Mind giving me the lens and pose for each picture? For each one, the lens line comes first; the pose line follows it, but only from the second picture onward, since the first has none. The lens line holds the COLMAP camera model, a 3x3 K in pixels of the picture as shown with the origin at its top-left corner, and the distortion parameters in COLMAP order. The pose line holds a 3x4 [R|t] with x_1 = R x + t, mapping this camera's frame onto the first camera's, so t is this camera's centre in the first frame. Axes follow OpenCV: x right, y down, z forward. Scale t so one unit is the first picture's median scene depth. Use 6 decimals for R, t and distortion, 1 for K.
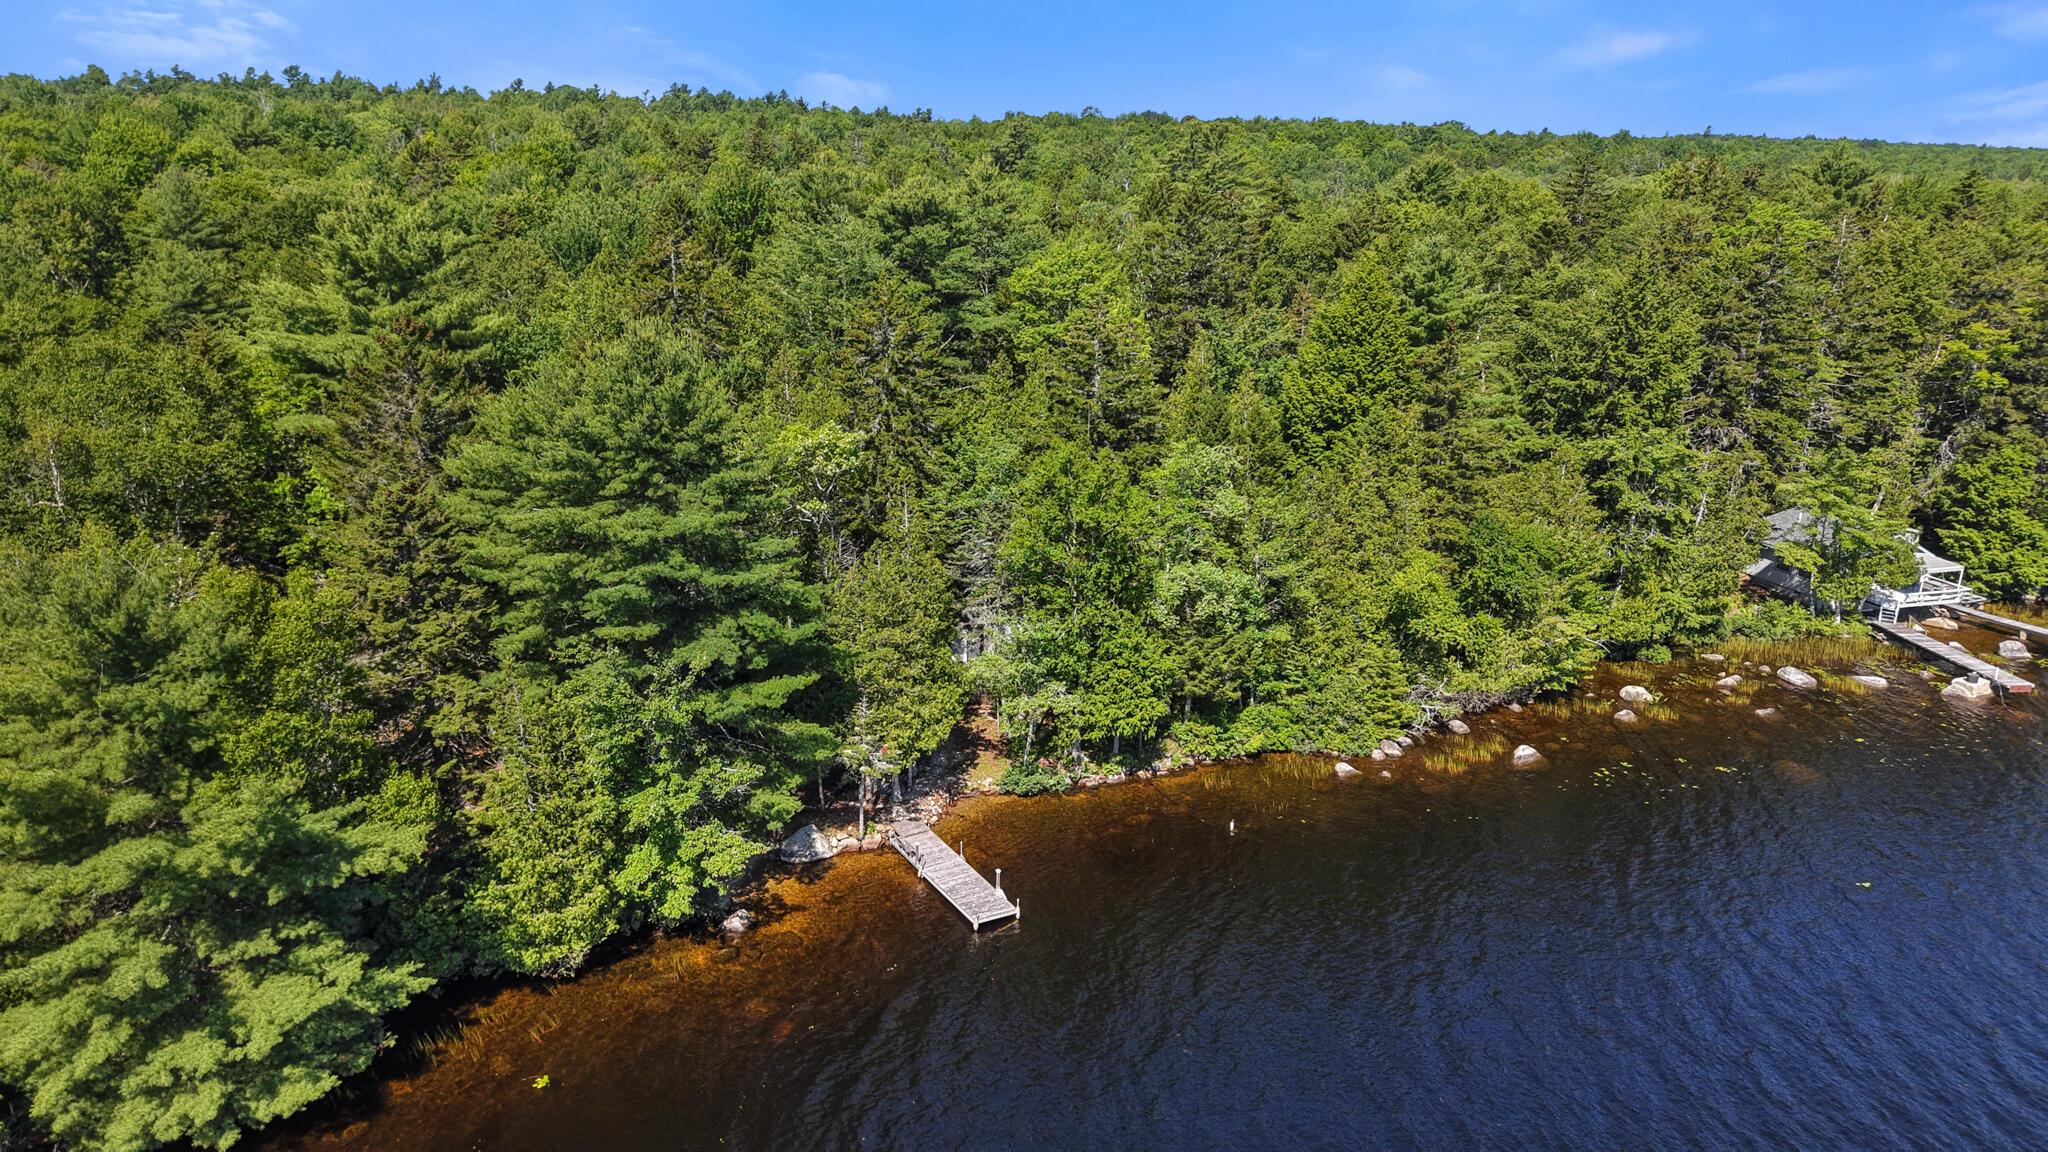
lens RADIAL K [[1416.5, 0, 1013.3], [0, 1416.5, 567.3], [0, 0, 1]] dist [-0.004642, -0.001178]
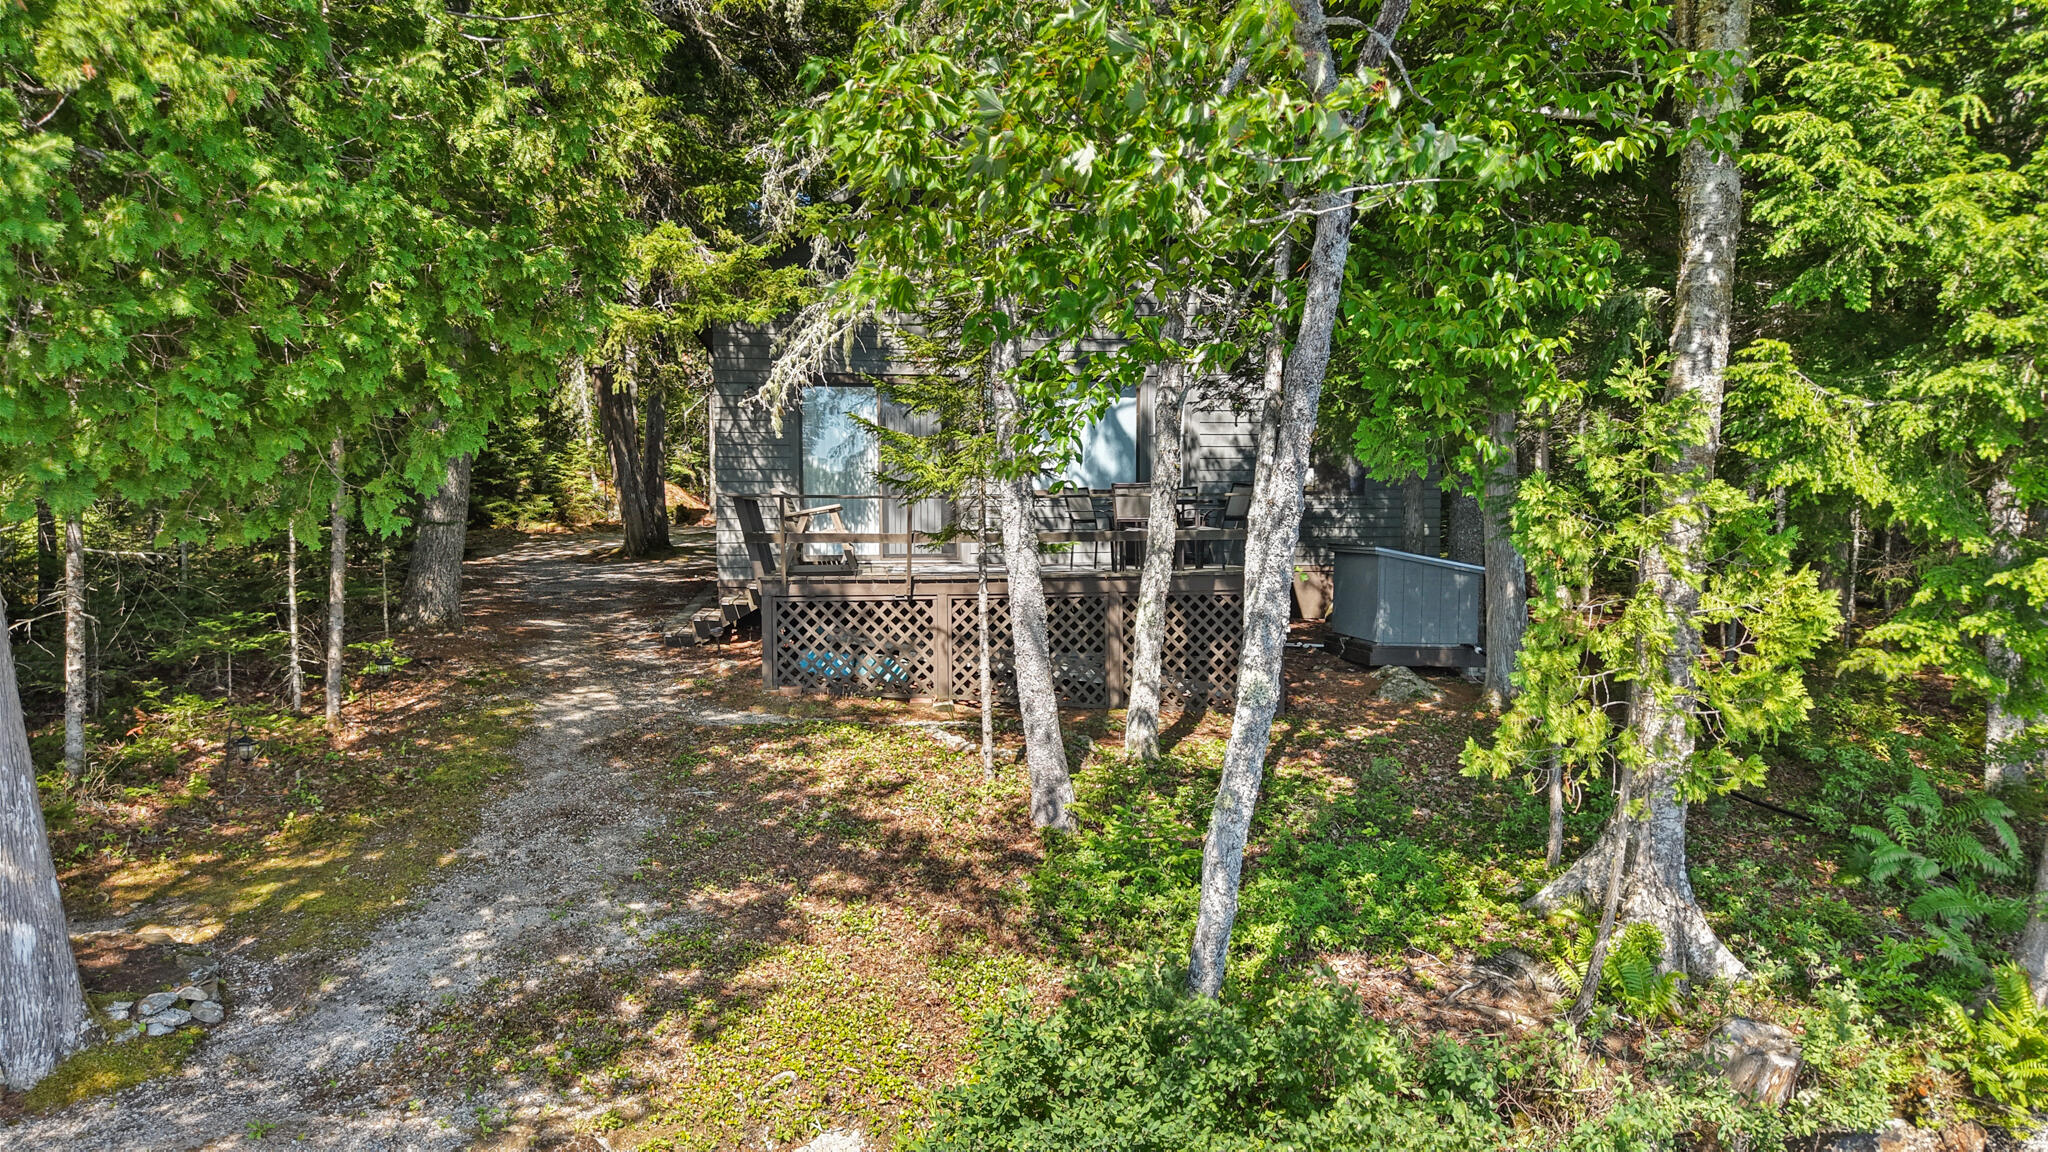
lens RADIAL K [[1385.8, 0, 1010.8], [0, 1385.8, 580.0], [0, 0, 1]] dist [0.000096, -0.001160]
pose [[0.997468, -0.010667, -0.070312, 0.001956], [-0.004908, 0.976006, -0.217690, 0.134649], [0.070947, 0.217484, 0.973482, 0.918253]]
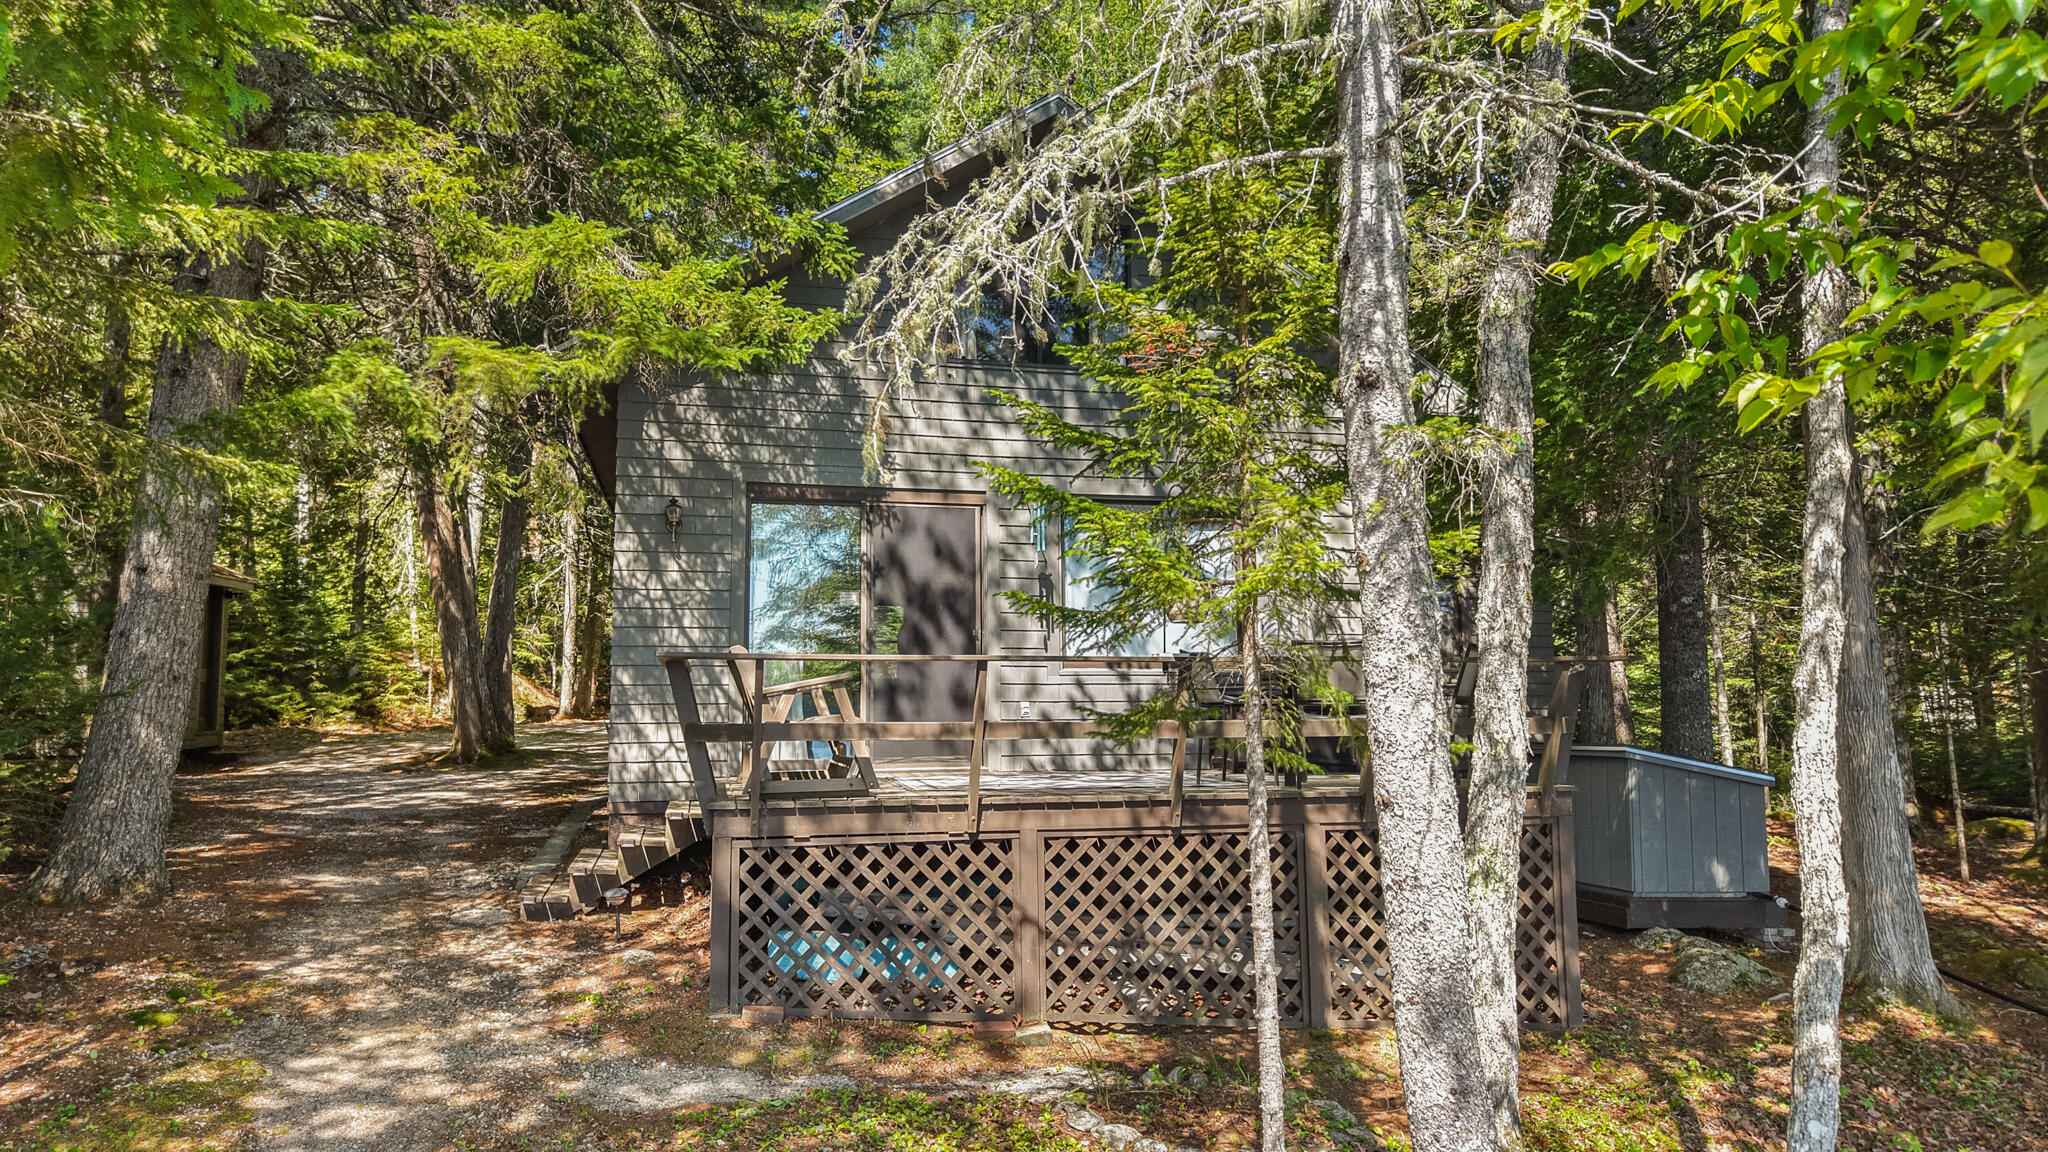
lens RADIAL K [[1374.6, 0, 980.0], [0, 1374.6, 574.9], [0, 0, 1]] dist [0.000748, -0.000477]
pose [[0.999547, -0.012739, 0.027256, -0.028201], [0.021733, 0.932194, -0.361307, 0.115155], [-0.020805, 0.361736, 0.932049, 0.996132]]
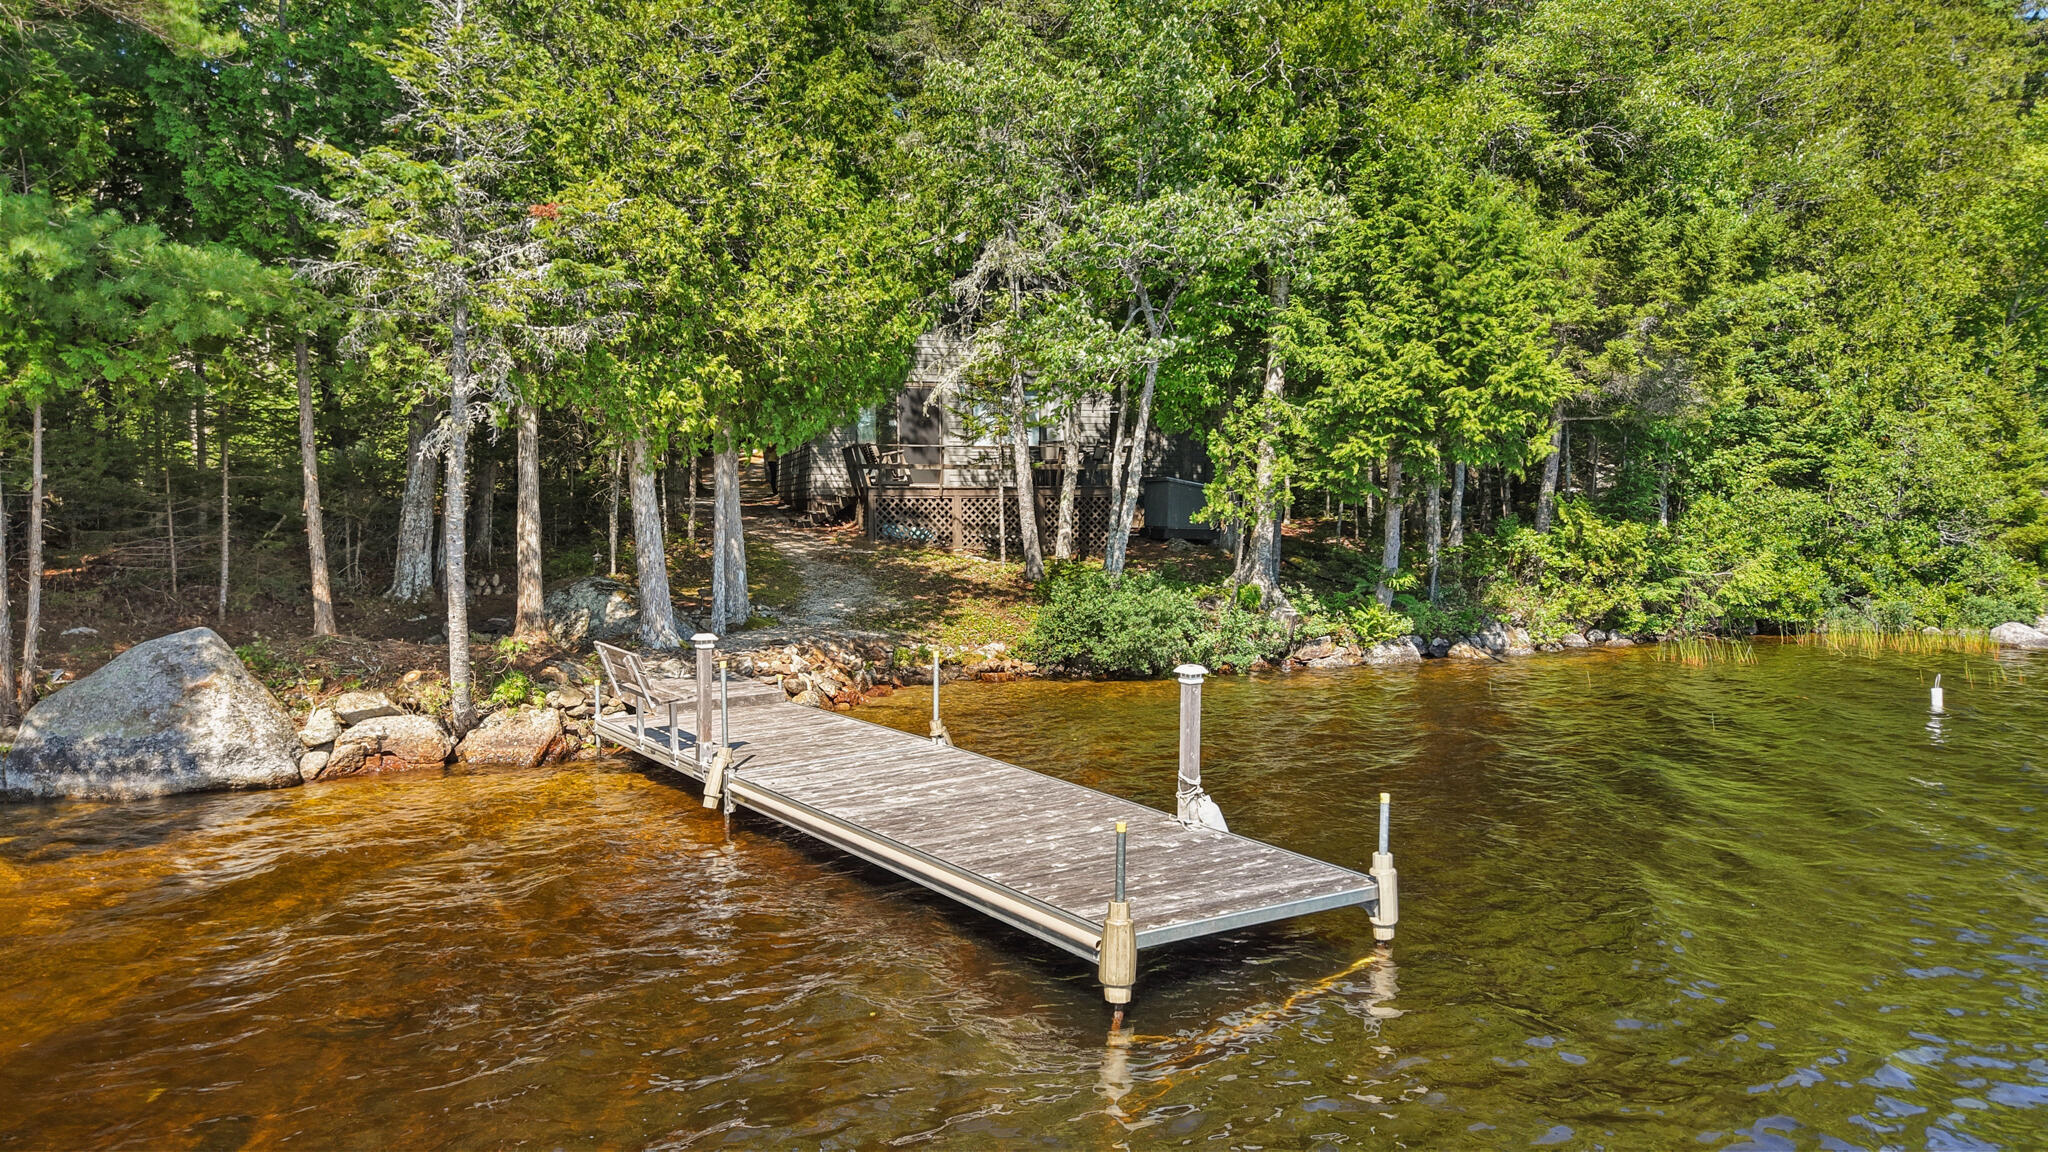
lens RADIAL K [[1427.8, 0, 1024.0], [0, 1427.8, 576.0], [0, 0, 1]] dist [-0.002664, -0.001649]
pose [[0.996544, -0.016440, 0.081421, -0.036250], [0.033210, 0.977323, -0.209135, 0.201729], [-0.076137, 0.211116, 0.974491, 0.717664]]
